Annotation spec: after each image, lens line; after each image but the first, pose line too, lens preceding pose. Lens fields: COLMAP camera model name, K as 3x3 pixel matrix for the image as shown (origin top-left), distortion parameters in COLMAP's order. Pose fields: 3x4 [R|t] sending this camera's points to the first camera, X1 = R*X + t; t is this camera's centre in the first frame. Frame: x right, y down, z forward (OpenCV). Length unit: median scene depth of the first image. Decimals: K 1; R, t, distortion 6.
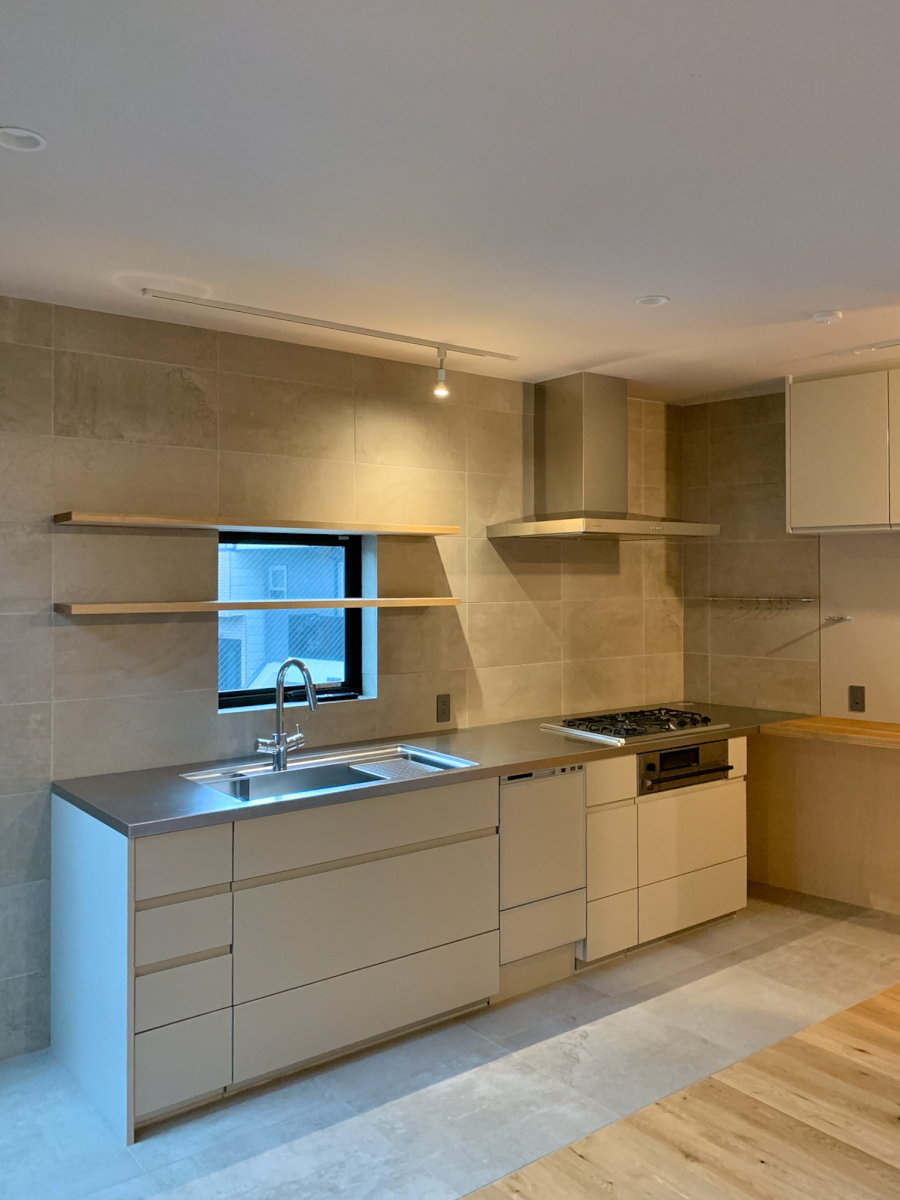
lens RADIAL K [[940.6, 0, 406.5], [0, 940.6, 593.5], [0, 0, 1]] dist [0.015175, -0.014374]
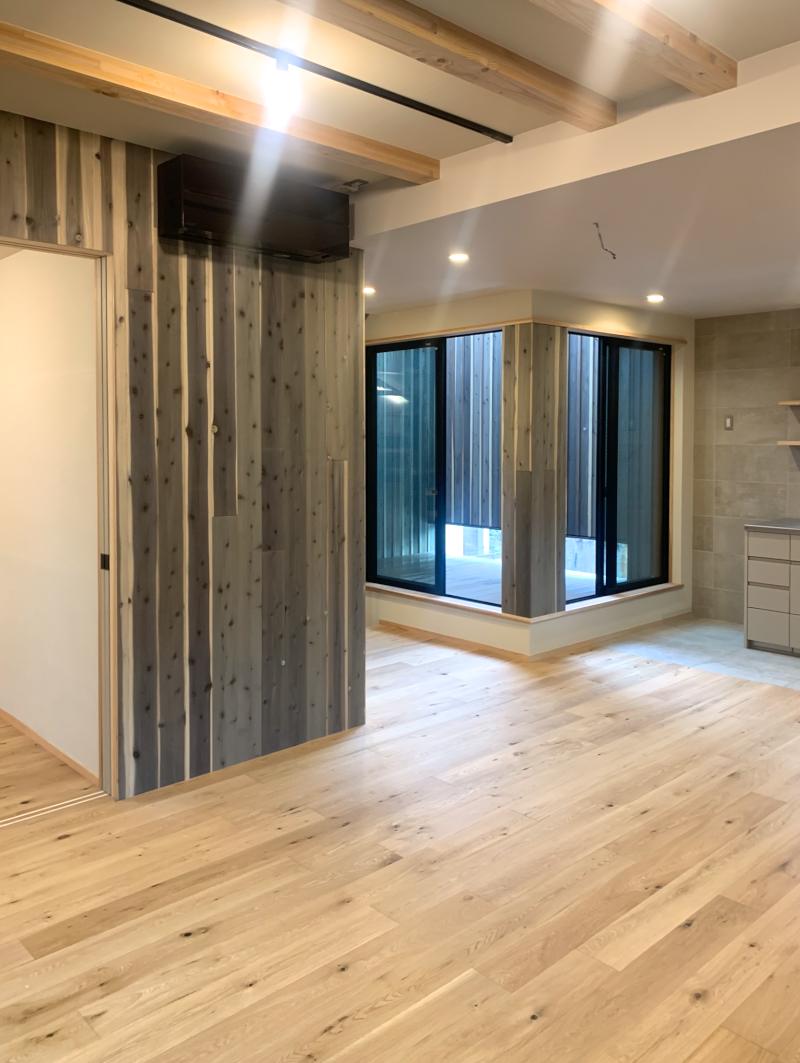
lens RADIAL K [[852.9, 0, 398.9], [0, 852.9, 522.6], [0, 0, 1]] dist [0.016284, -0.001616]
pose [[0.099203, 0.103719, -0.989647, 1.268424], [-0.027658, 0.994456, 0.101451, 0.018706], [0.994683, 0.017308, 0.101521, -0.122808]]
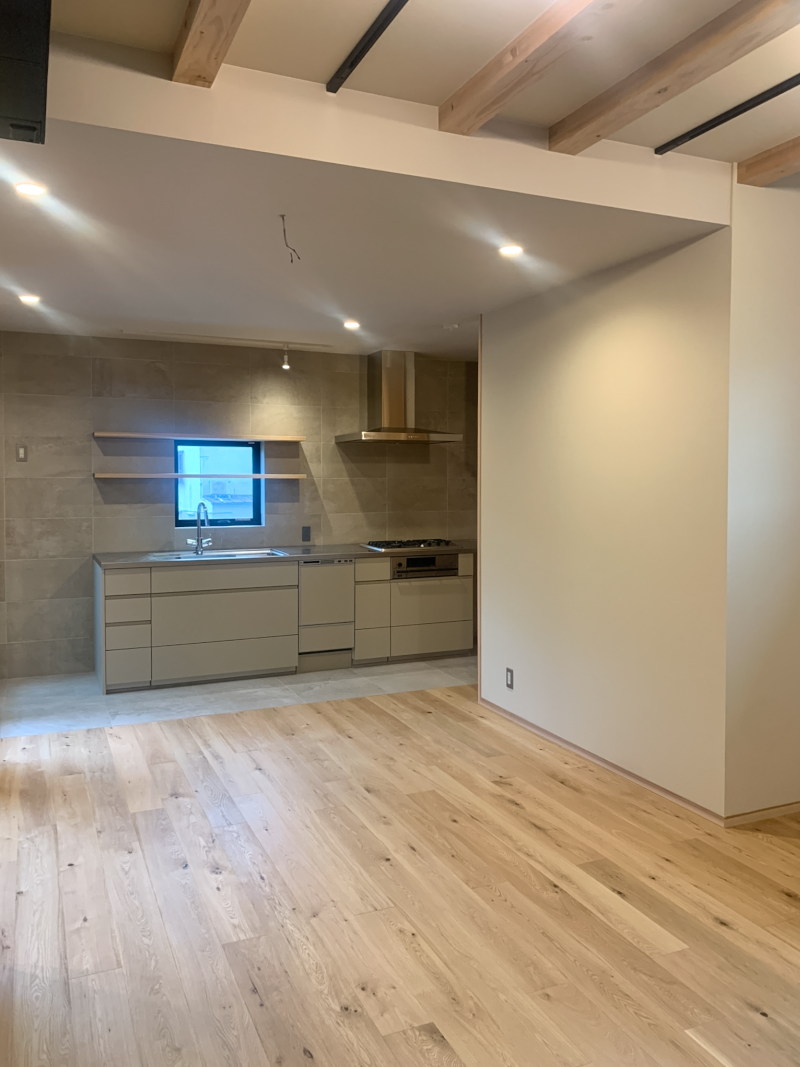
lens RADIAL K [[836.3, 0, 399.8], [0, 836.3, 540.3], [0, 0, 1]] dist [0.015175, -0.014374]
pose [[0.971005, 0.019600, -0.238255, 0.625509], [-0.007395, 0.998619, 0.052013, 0.047391], [0.238945, -0.048743, 0.969809, -0.581577]]
